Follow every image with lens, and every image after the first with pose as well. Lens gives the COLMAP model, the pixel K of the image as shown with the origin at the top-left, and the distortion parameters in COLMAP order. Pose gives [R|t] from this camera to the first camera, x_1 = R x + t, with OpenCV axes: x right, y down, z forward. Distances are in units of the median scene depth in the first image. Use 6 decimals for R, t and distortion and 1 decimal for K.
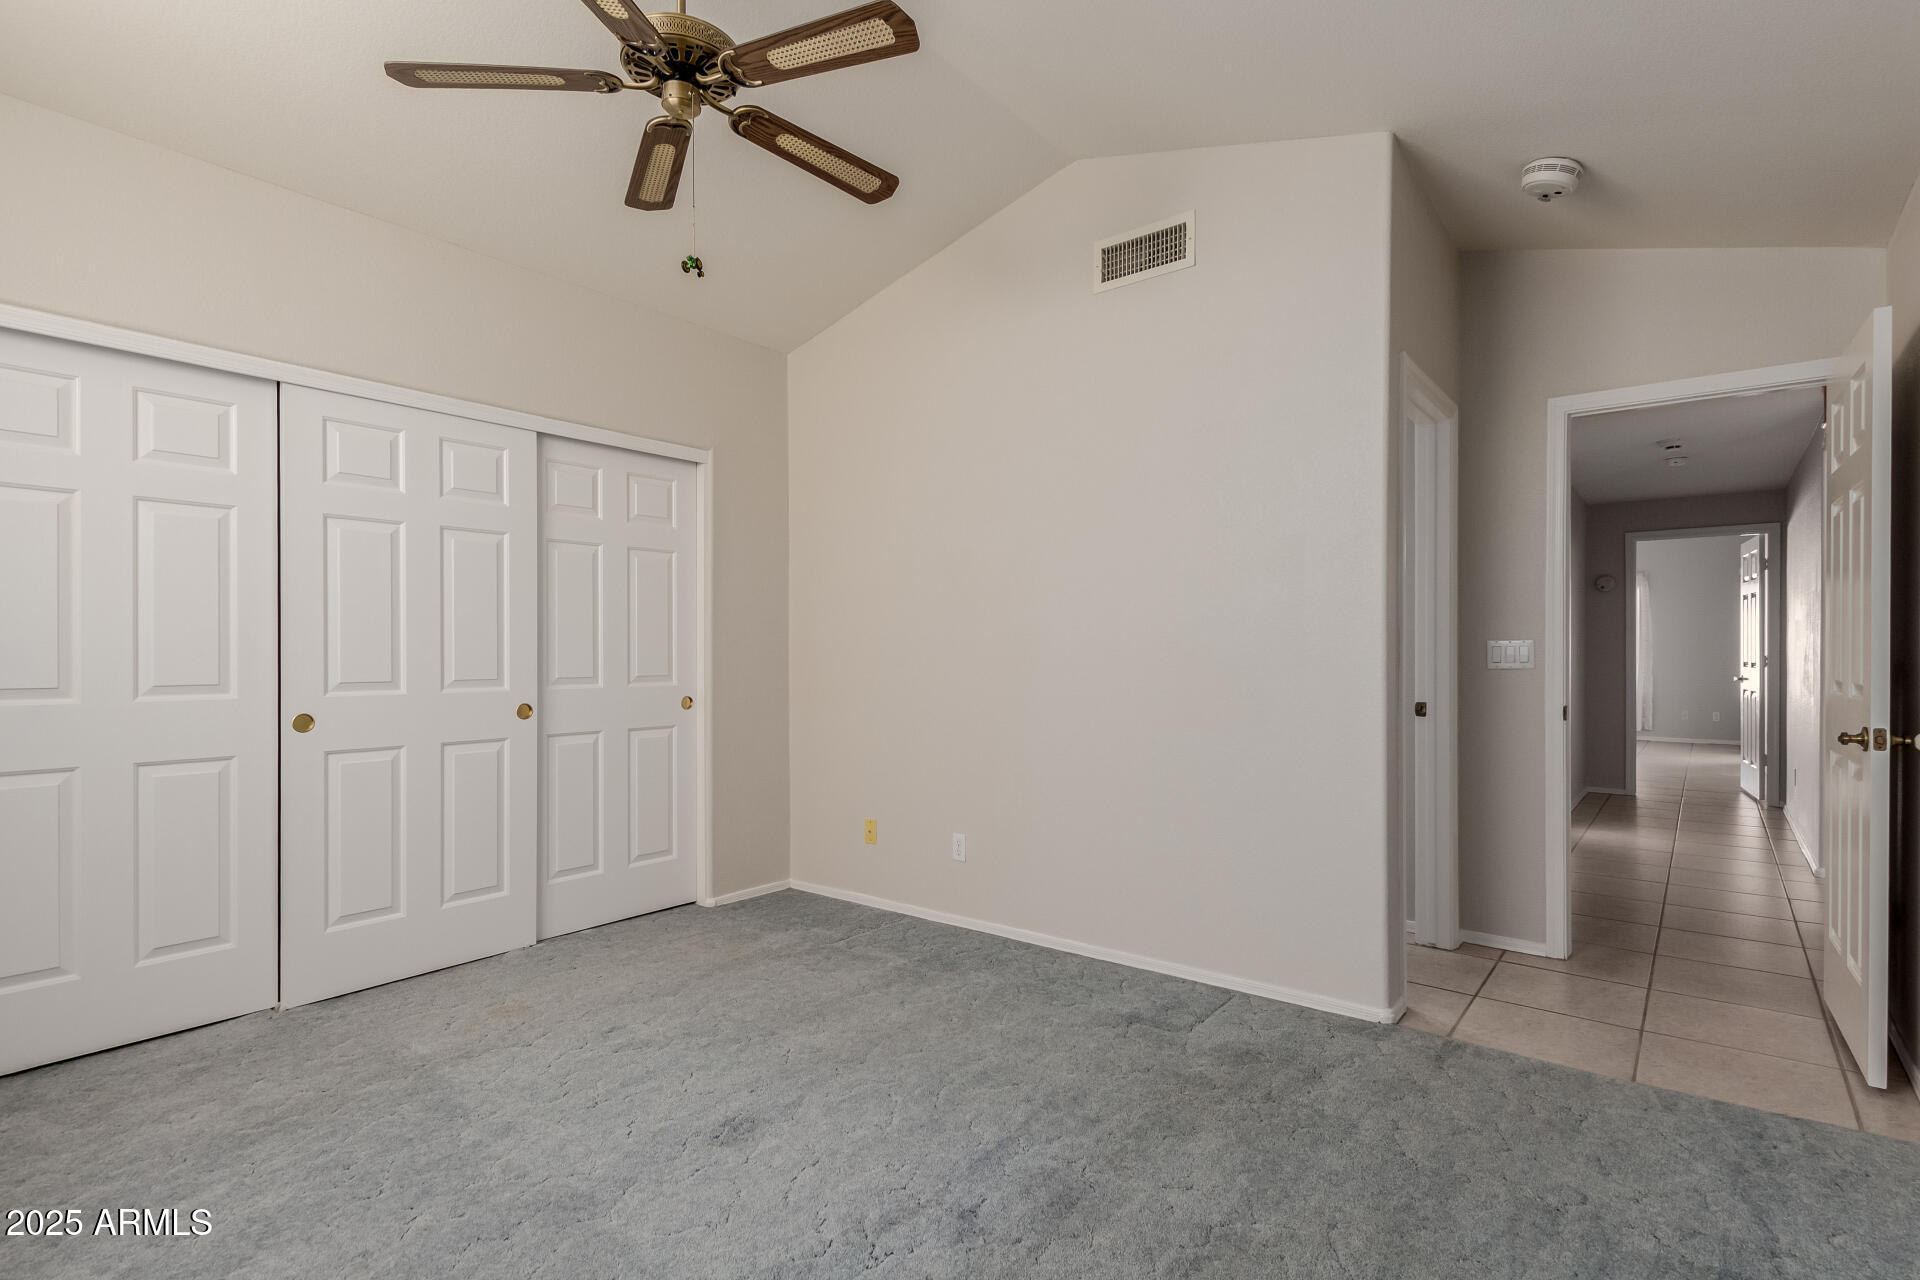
lens RADIAL K [[942.4, 0, 960.0], [0, 942.4, 640.0], [0, 0, 1]] dist [0.003192, -0.000207]
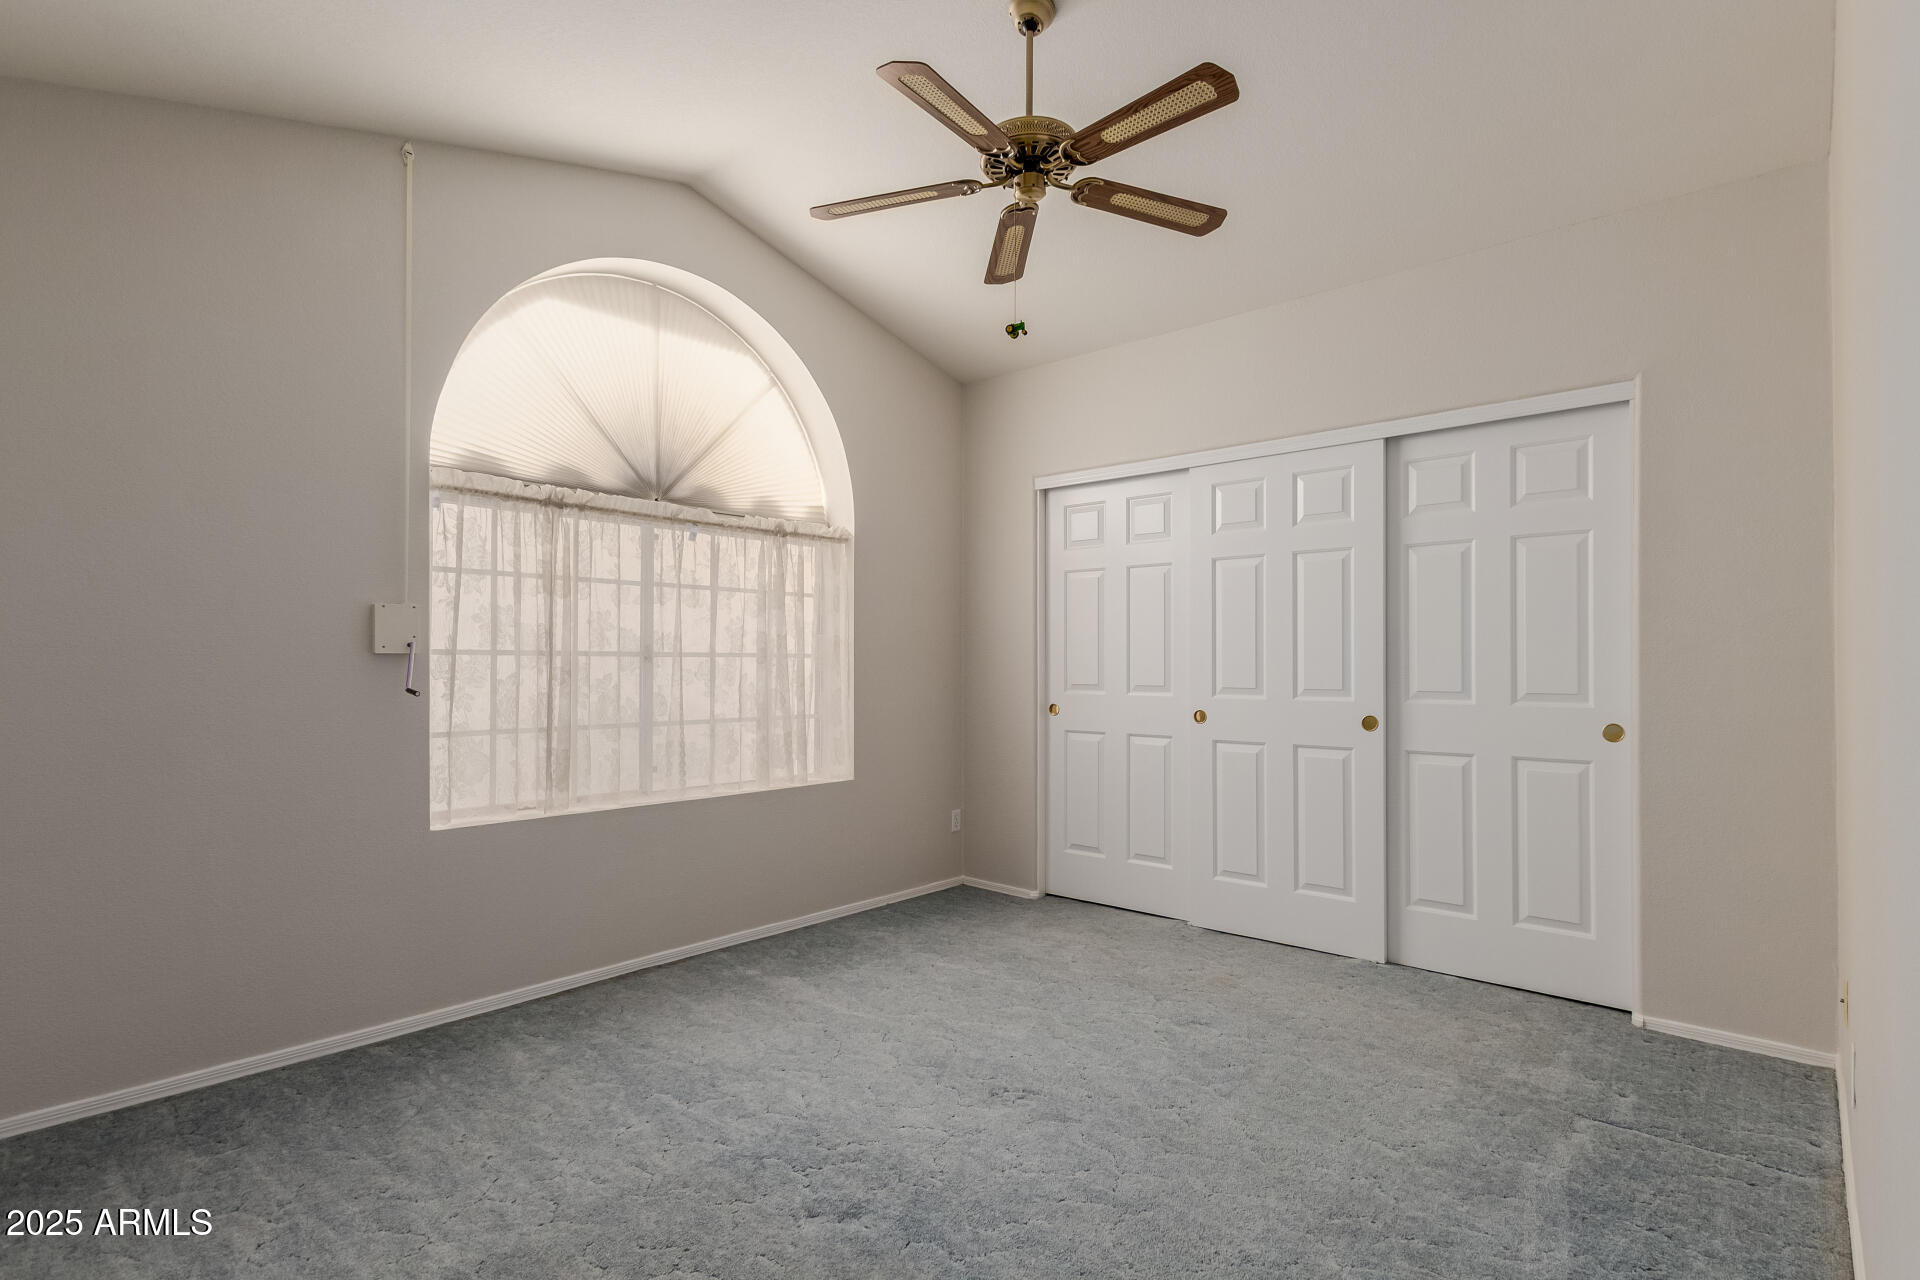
lens RADIAL K [[915.4, 0, 963.9], [0, 915.4, 647.3], [0, 0, 1]] dist [0.001074, 0.000117]
pose [[-0.059481, -0.016440, -0.998094, 0.526561], [0.012936, 0.999768, -0.017239, 0.006319], [0.998146, -0.013937, -0.059255, 0.628079]]
